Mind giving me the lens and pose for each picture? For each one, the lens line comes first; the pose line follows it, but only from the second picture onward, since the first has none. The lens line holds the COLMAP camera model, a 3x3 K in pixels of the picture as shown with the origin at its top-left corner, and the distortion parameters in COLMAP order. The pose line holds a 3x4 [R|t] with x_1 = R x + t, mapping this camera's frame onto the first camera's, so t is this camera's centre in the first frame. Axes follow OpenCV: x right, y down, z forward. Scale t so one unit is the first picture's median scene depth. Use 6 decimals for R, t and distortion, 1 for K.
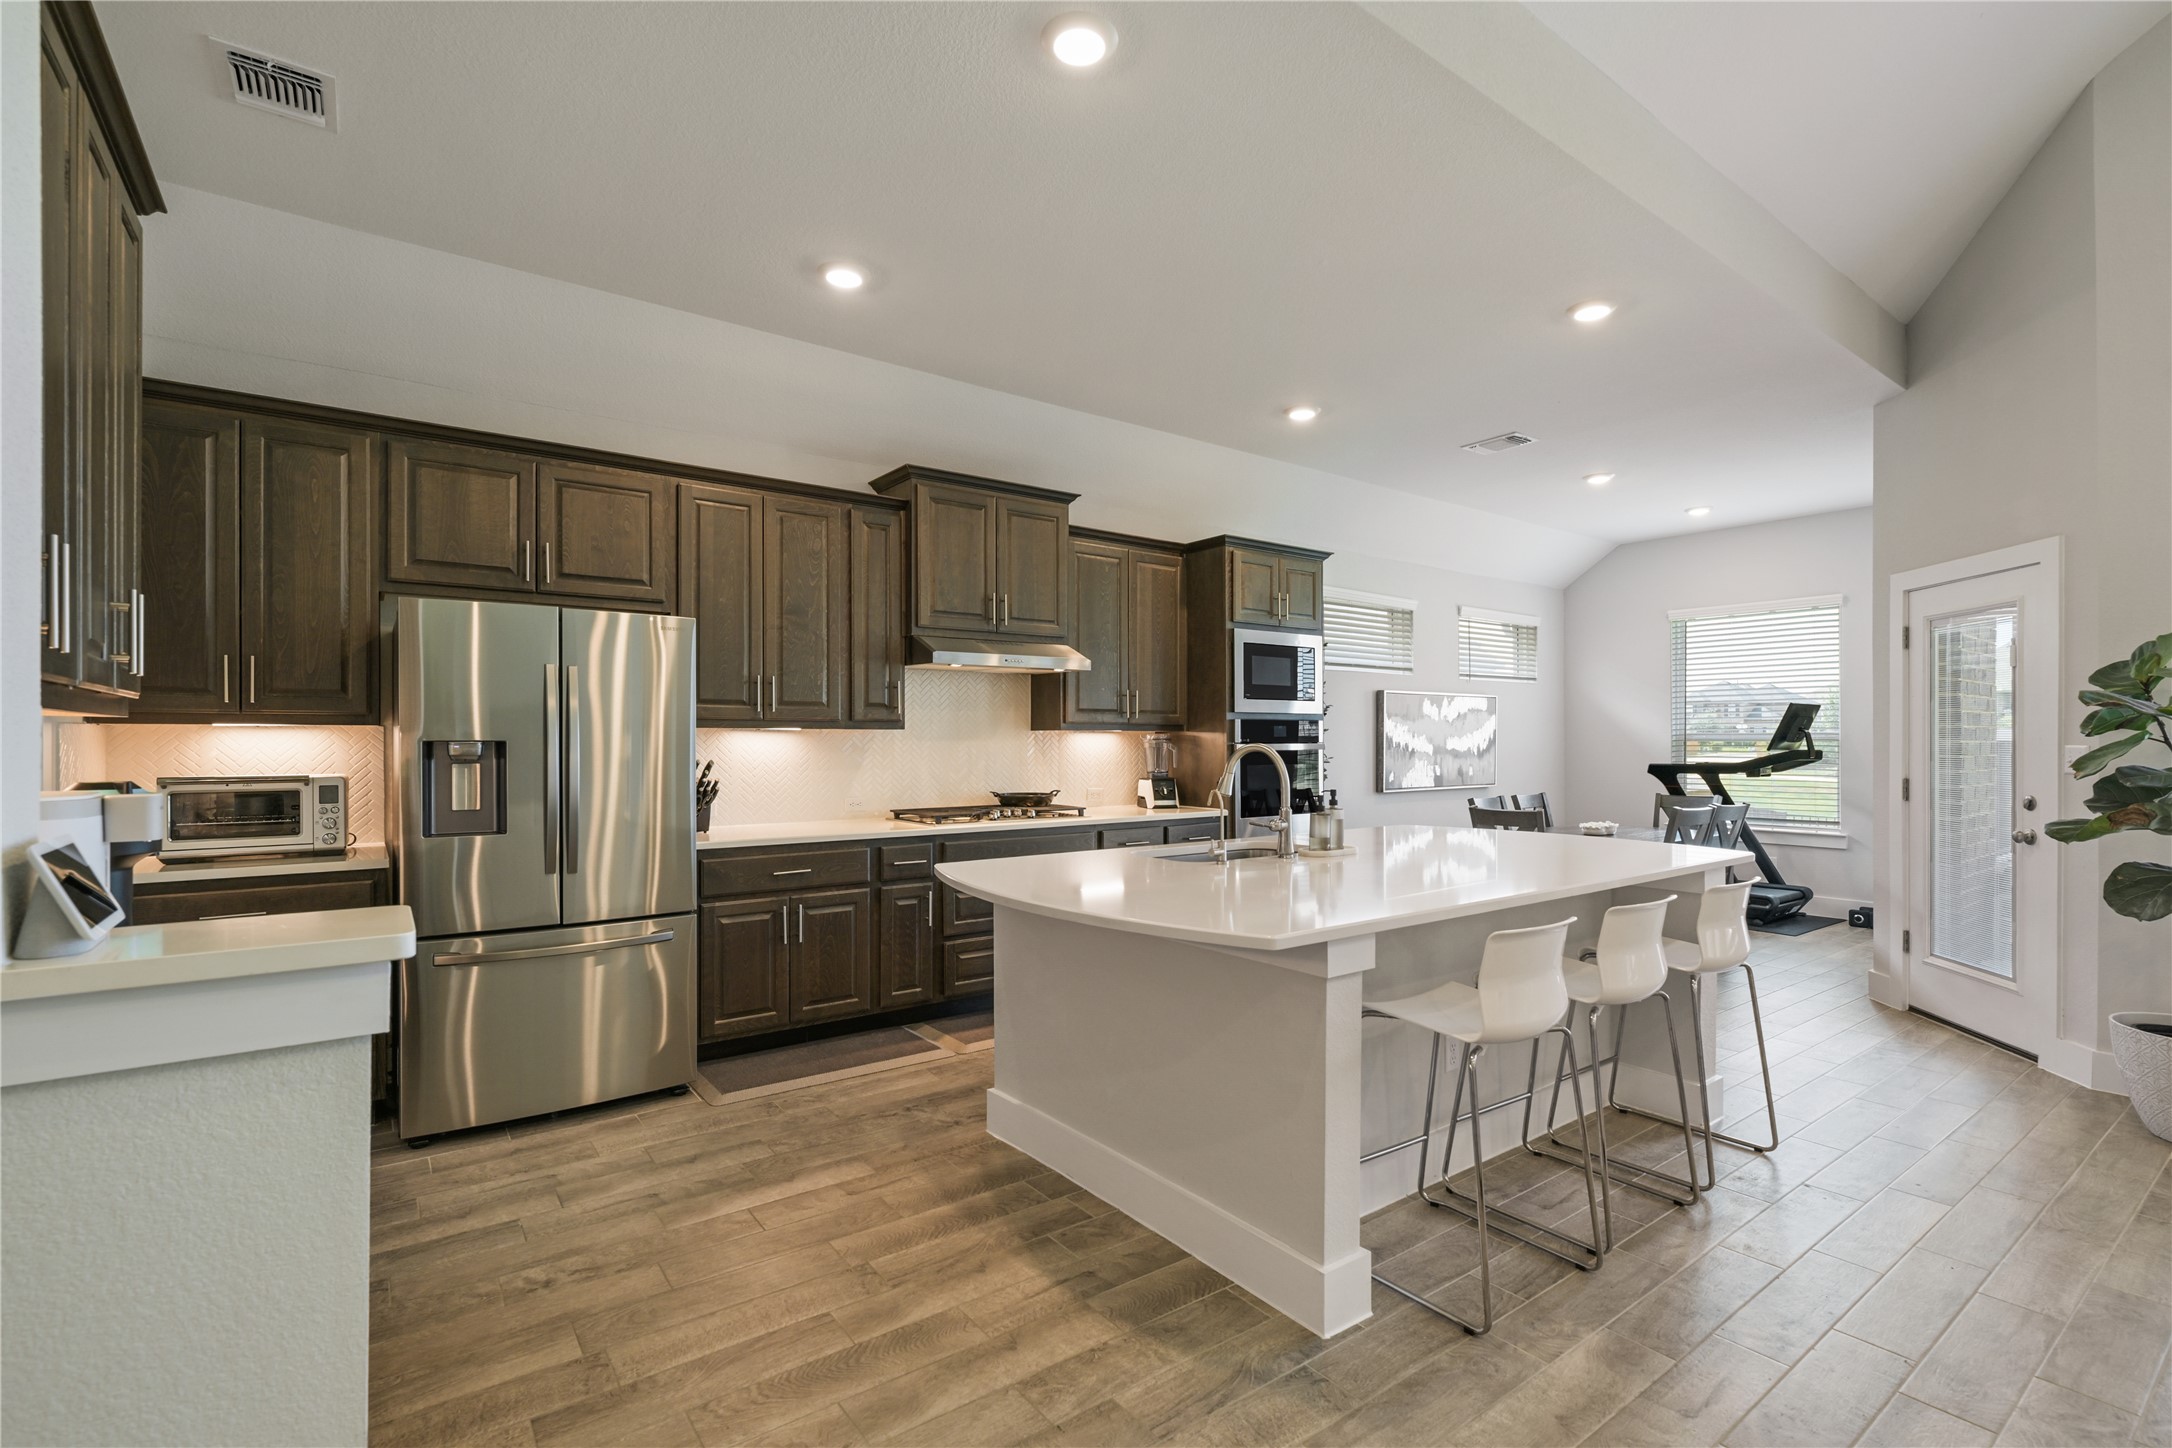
lens RADIAL K [[987.5, 0, 1094.2], [0, 987.5, 740.2], [0, 0, 1]] dist [0.000173, -0.000166]
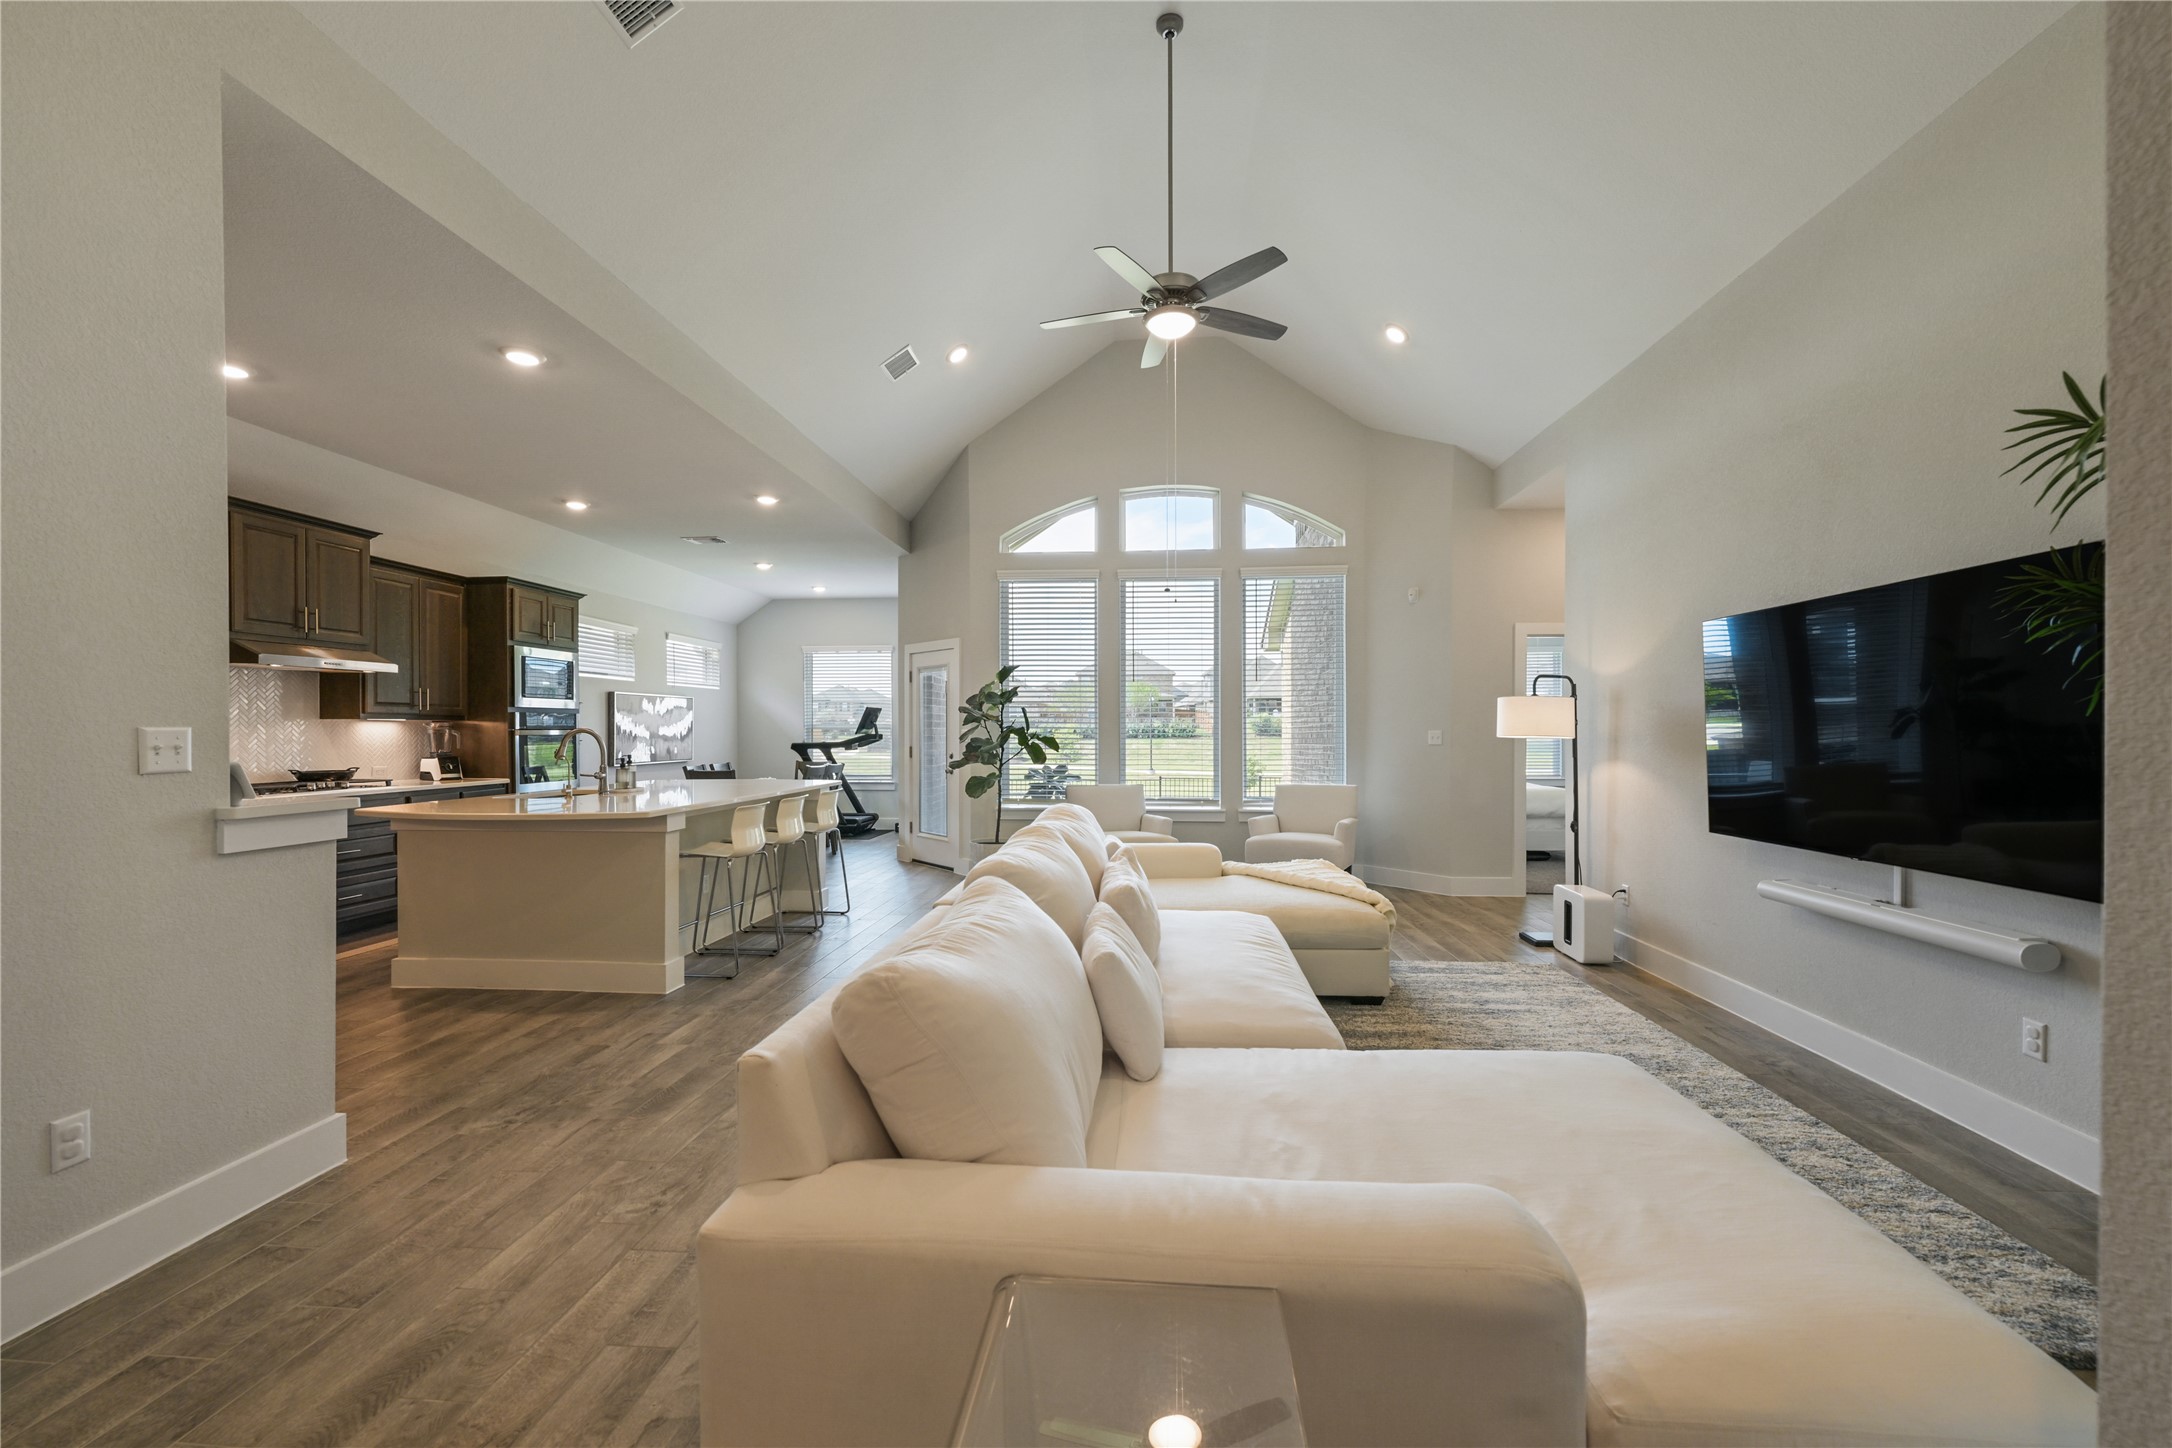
lens RADIAL K [[879.8, 0, 1090.8], [0, 879.8, 731.6], [0, 0, 1]] dist [-0.001992, -0.000093]
pose [[0.663156, -0.002283, 0.748478, -0.238294], [0.001947, 0.999997, 0.001325, 0.005756], [-0.748479, 0.000579, 0.663159, -0.399624]]
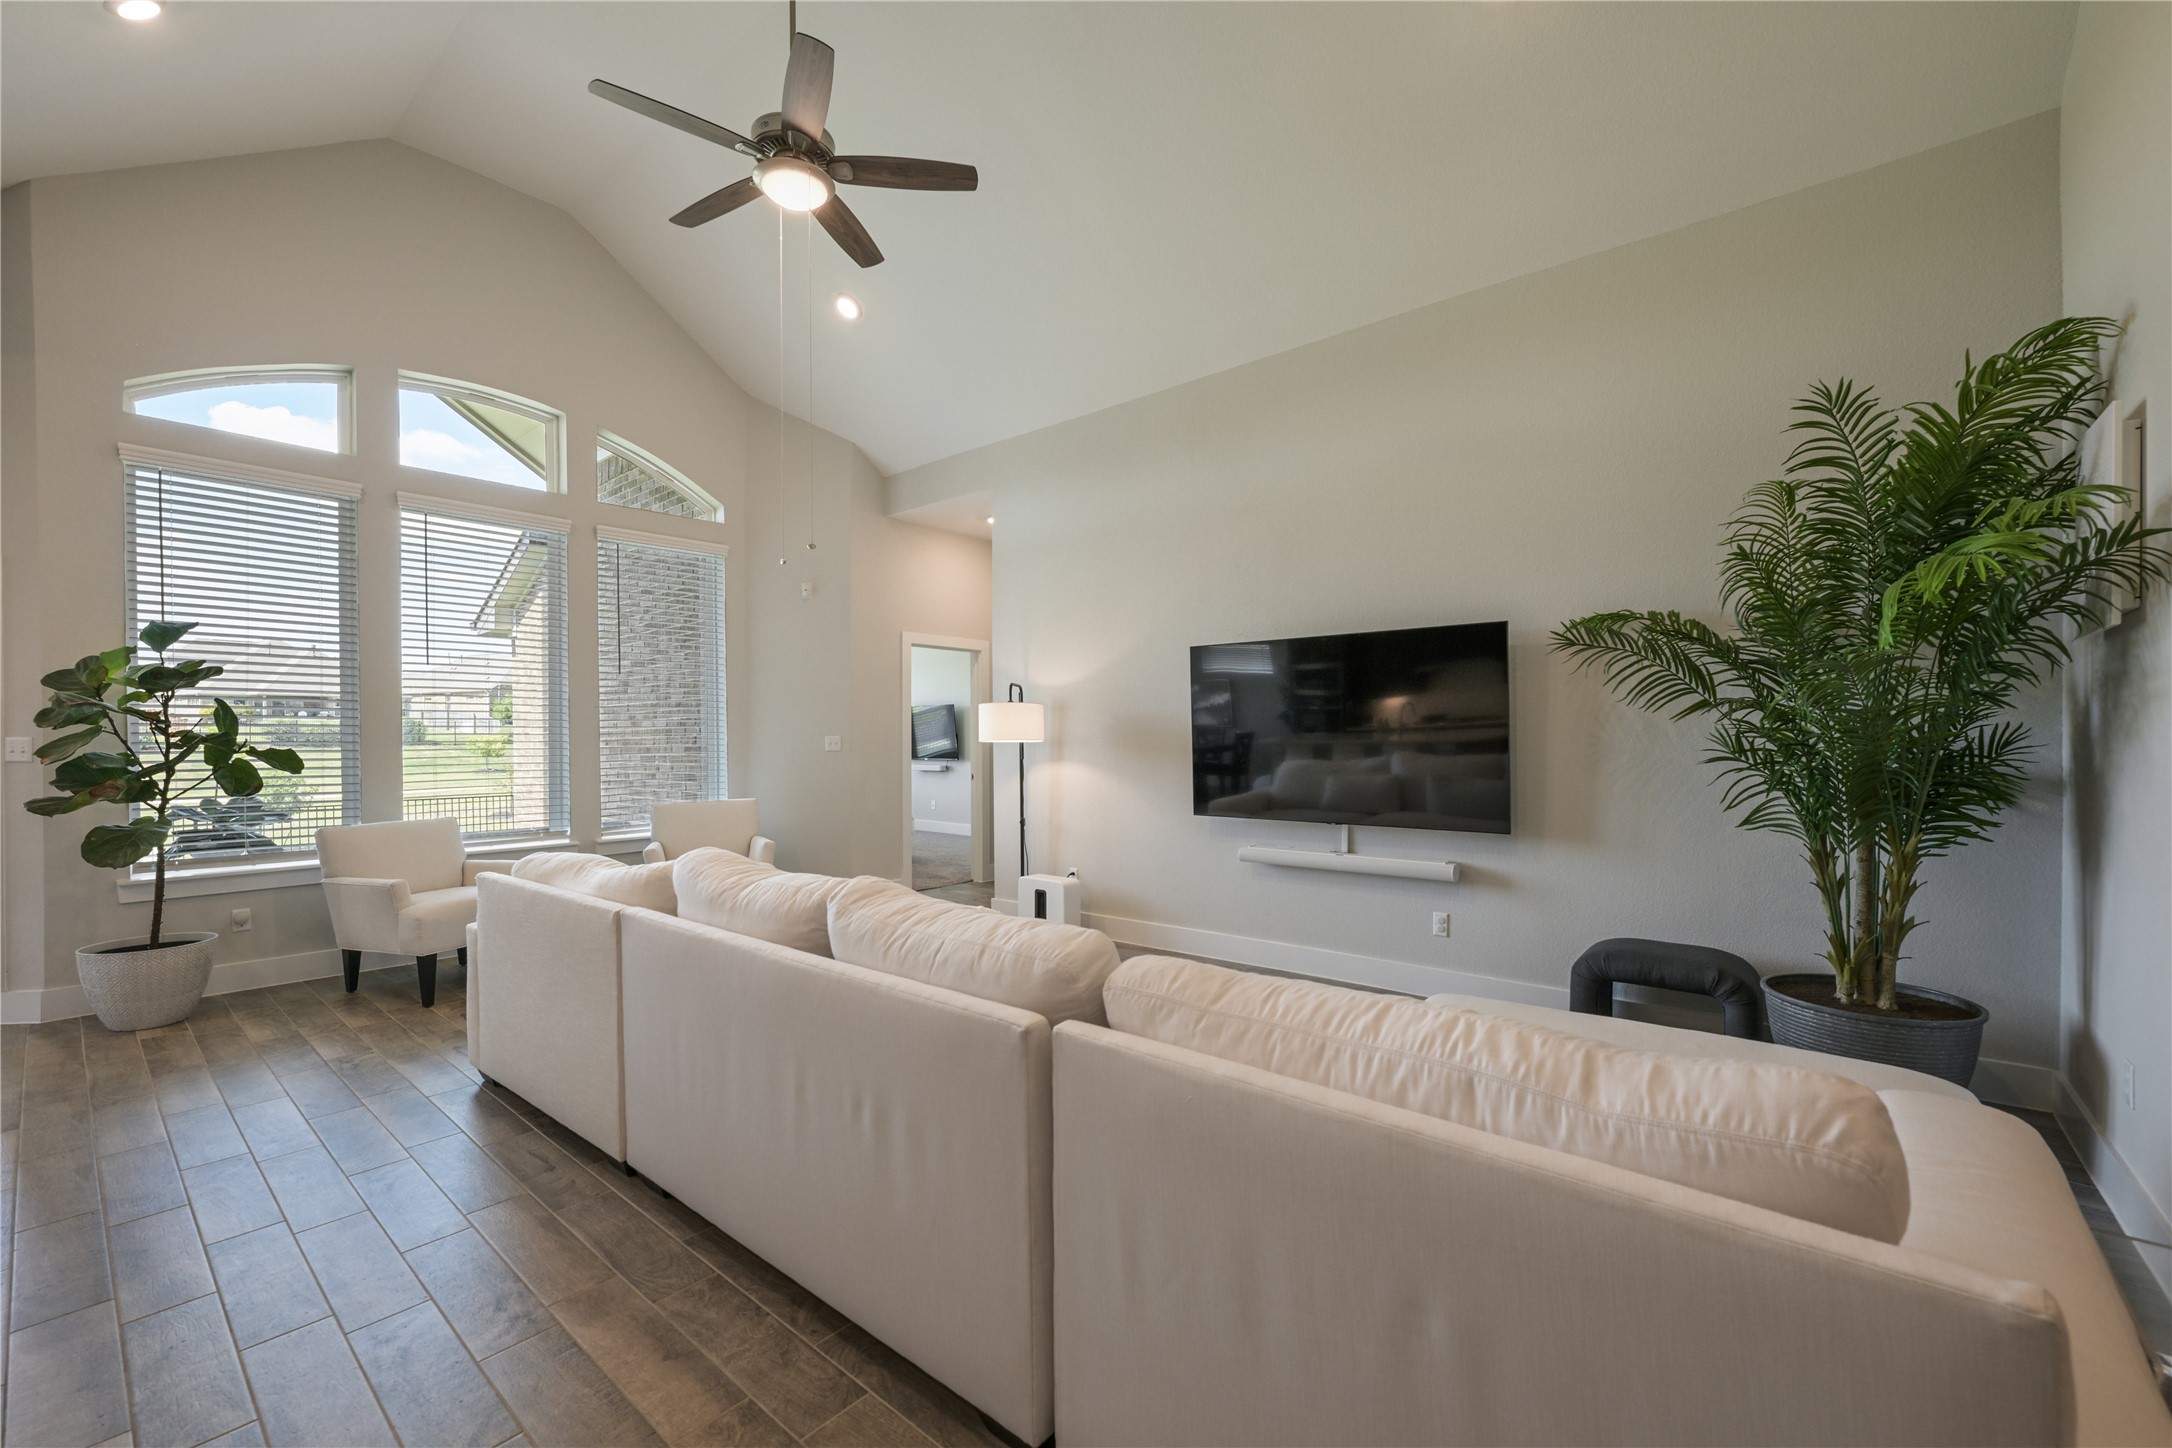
lens RADIAL K [[876.0, 0, 1088.3], [0, 876.0, 741.4], [0, 0, 1]] dist [0.001279, 0.000184]
pose [[-0.231271, -0.007194, 0.972863, -0.216888], [0.005944, 0.999944, 0.008808, 0.005628], [-0.972871, 0.007819, -0.231215, 0.002589]]
